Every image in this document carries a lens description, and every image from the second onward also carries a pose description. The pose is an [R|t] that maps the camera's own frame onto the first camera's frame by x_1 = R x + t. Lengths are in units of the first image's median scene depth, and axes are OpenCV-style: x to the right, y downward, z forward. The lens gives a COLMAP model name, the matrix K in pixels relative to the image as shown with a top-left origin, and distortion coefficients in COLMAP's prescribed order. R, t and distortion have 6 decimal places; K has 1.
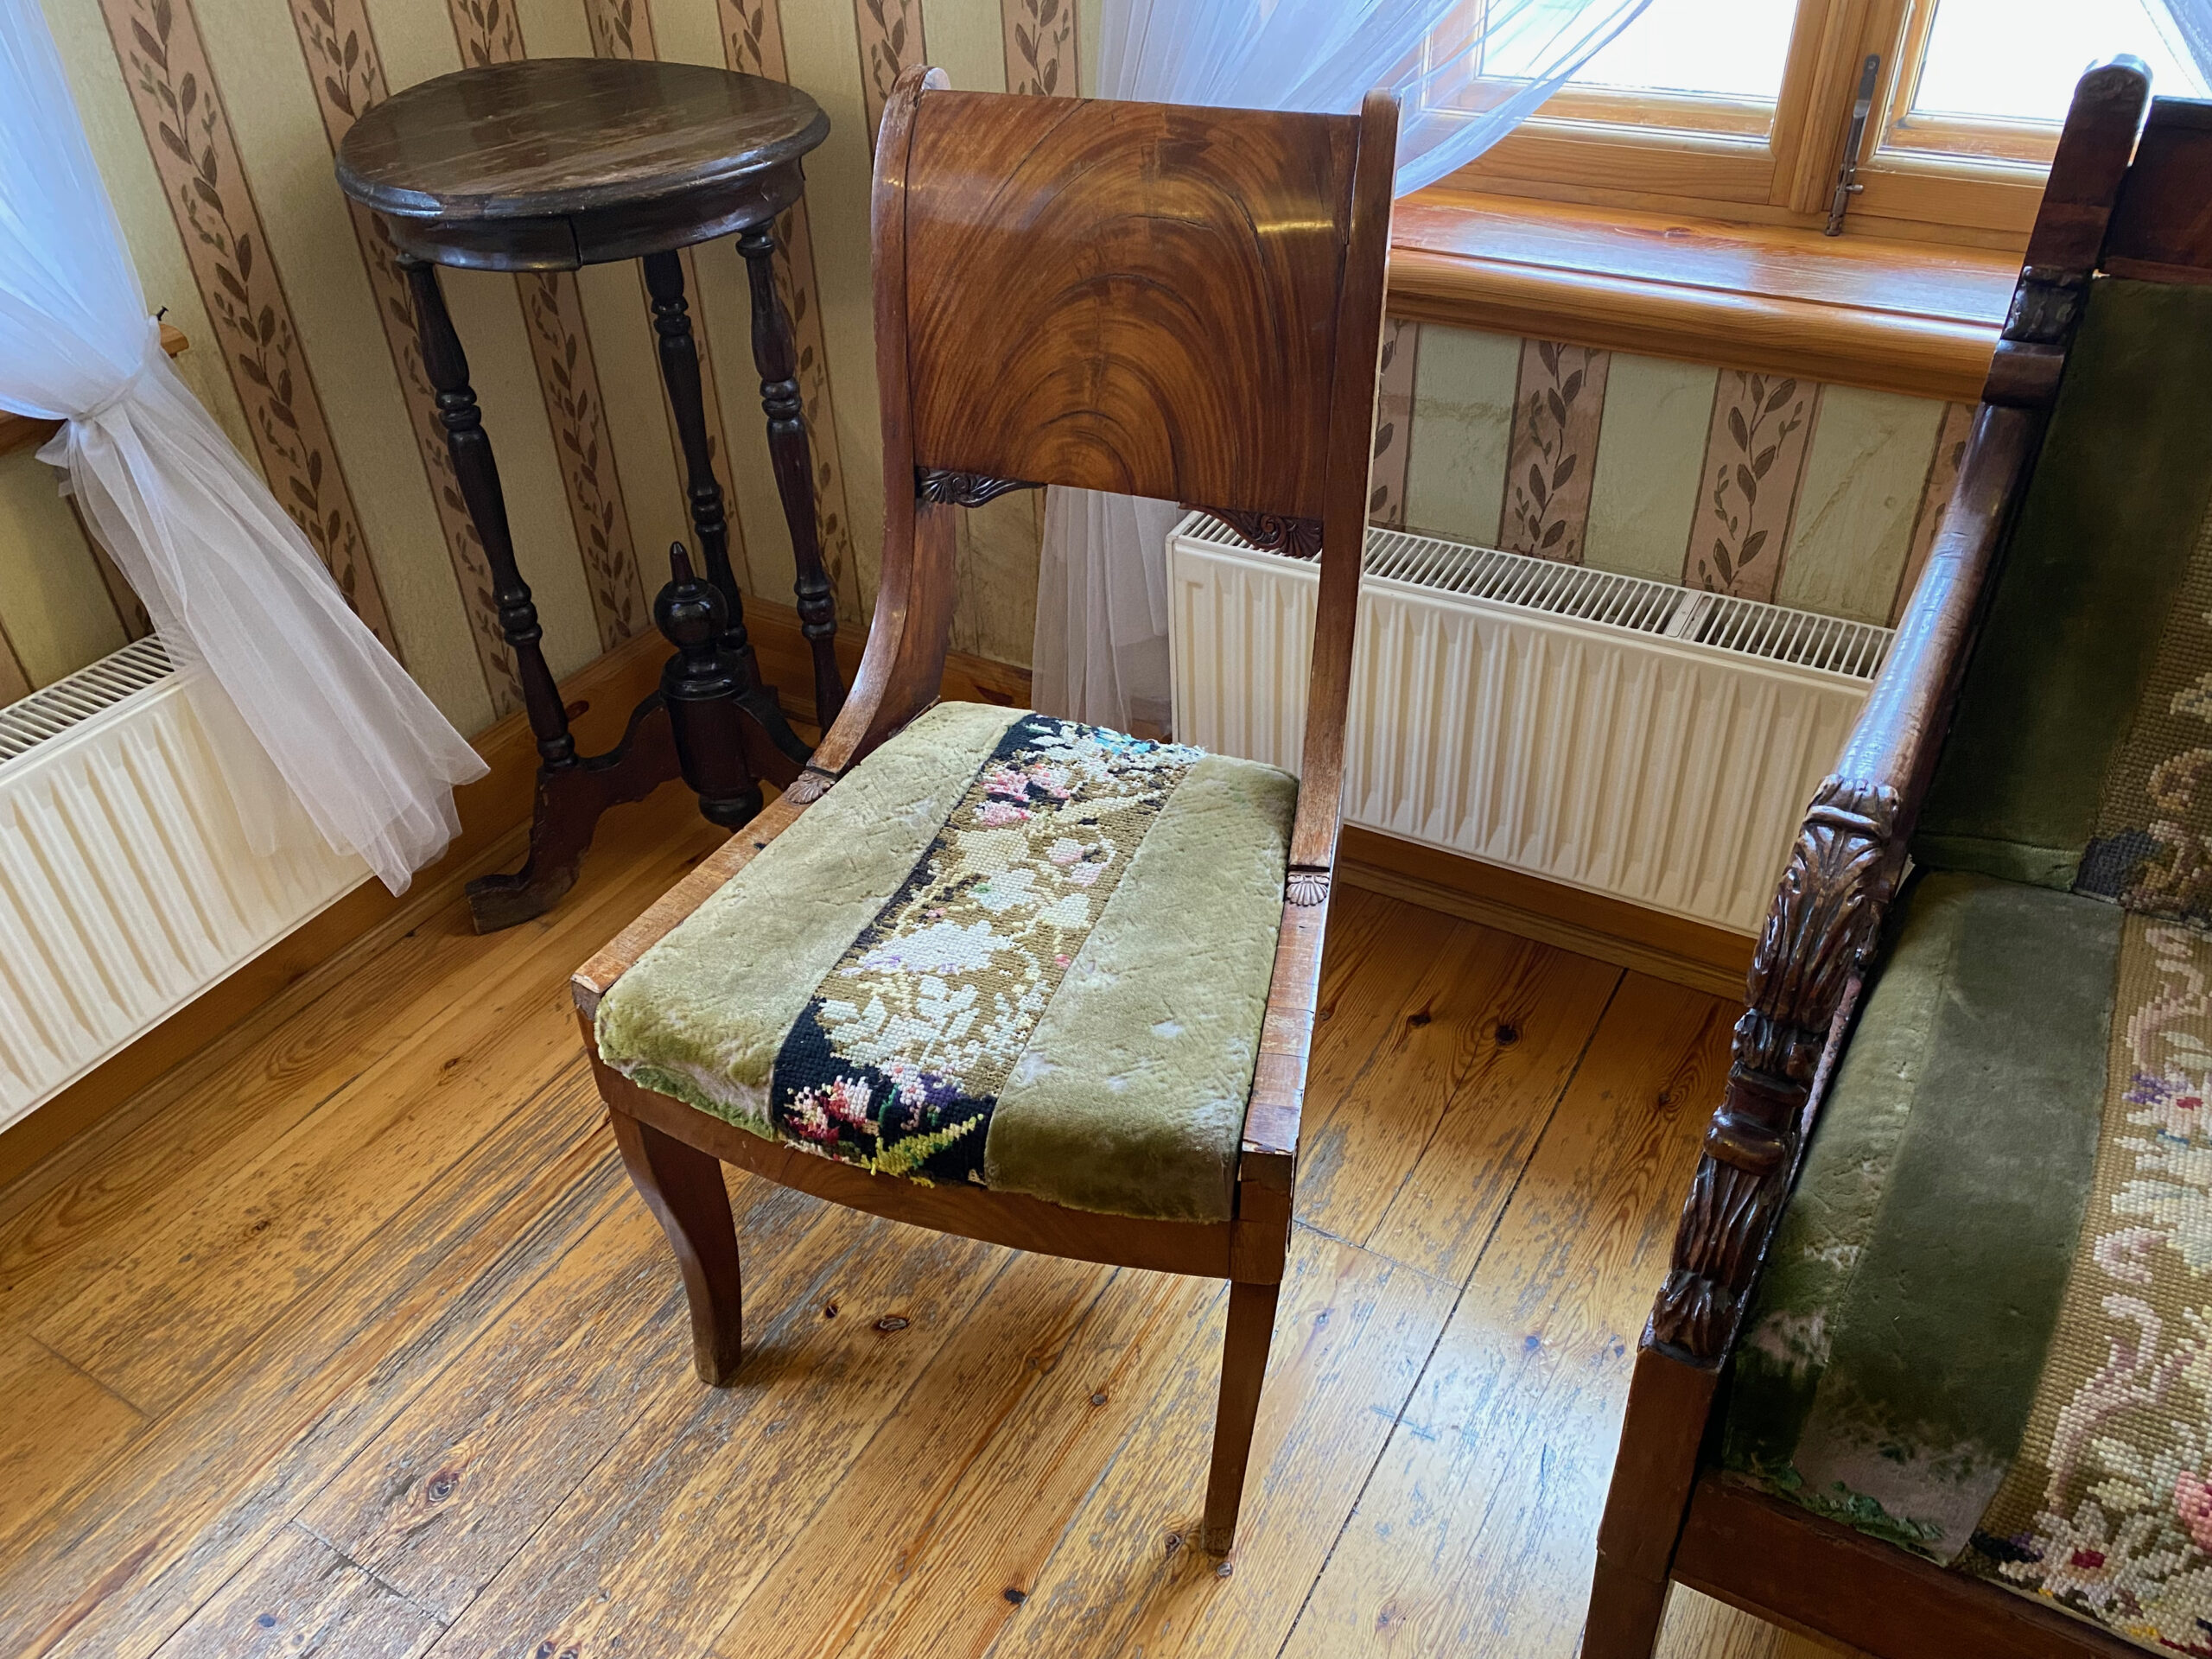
lens RADIAL K [[1689.8, 0, 1085.9], [0, 1689.8, 824.8], [0, 0, 1]] dist [0.016832, -0.019282]
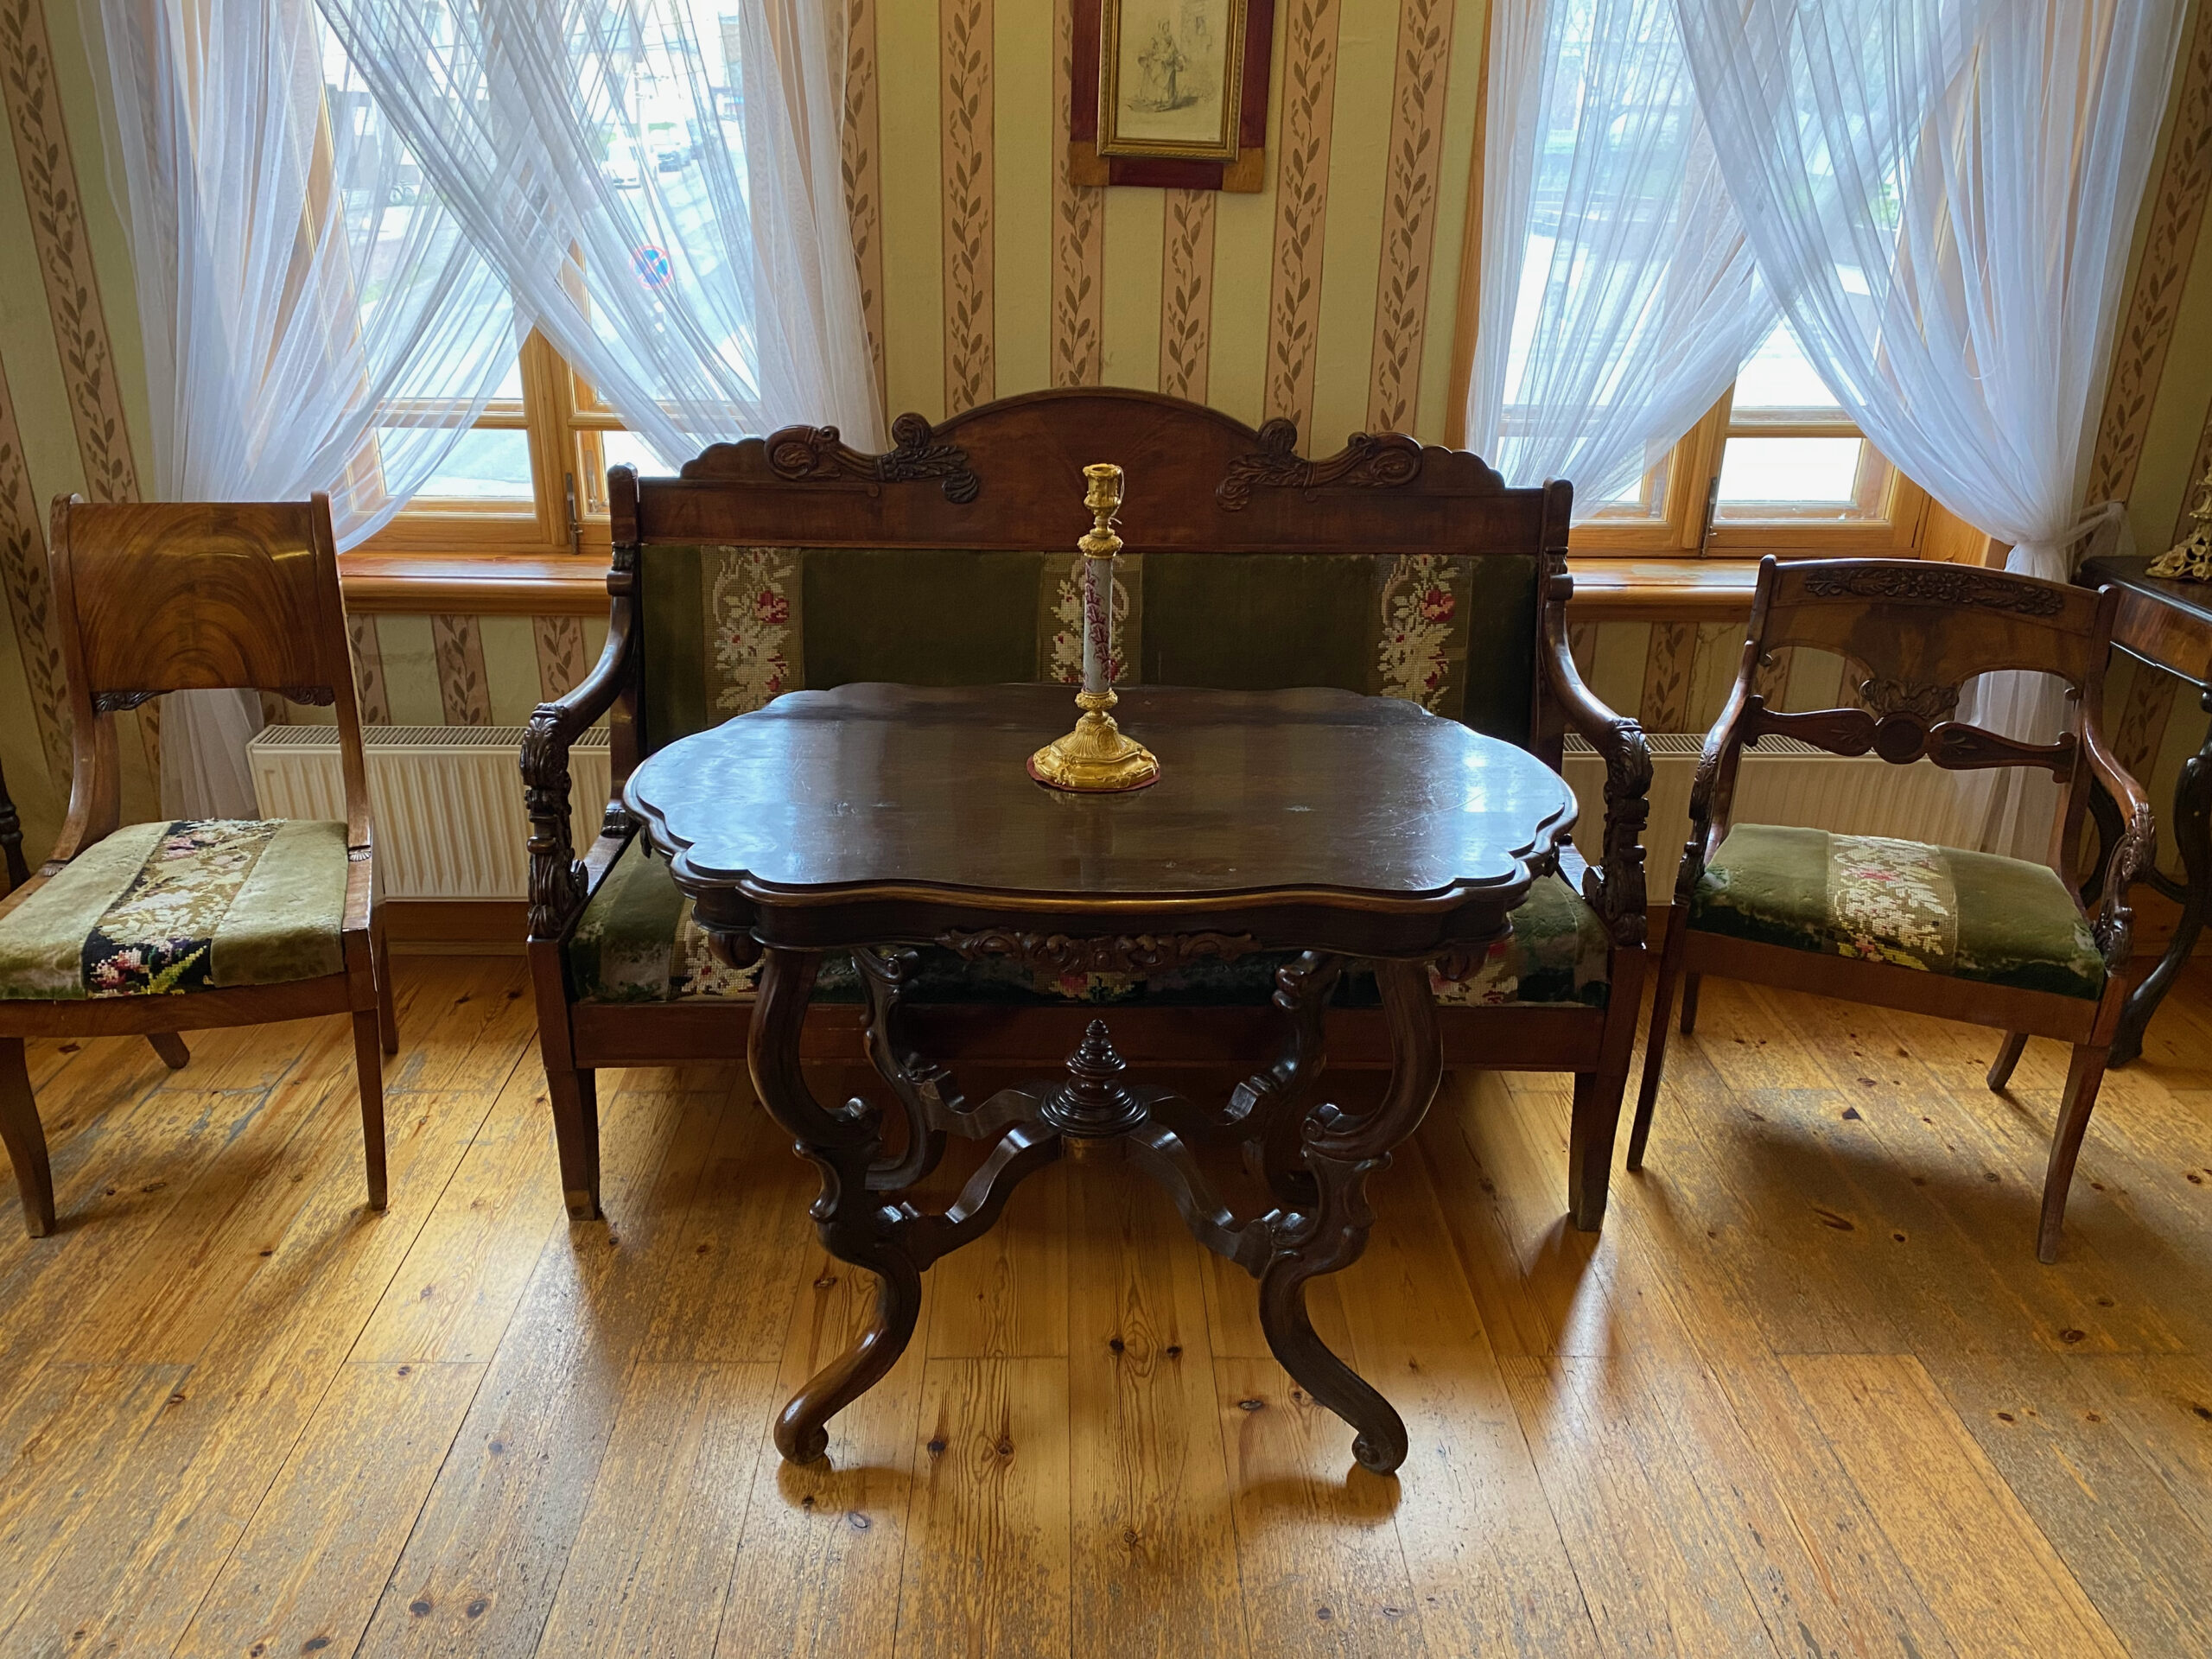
lens RADIAL K [[1689.8, 0, 1105.7], [0, 1689.8, 848.2], [0, 0, 1]] dist [0.016832, -0.019282]
pose [[0.844976, -0.153968, 0.512161, -0.148342], [0.271258, 0.948721, -0.162319, 0.588962], [-0.460906, 0.276084, 0.843412, -1.101759]]
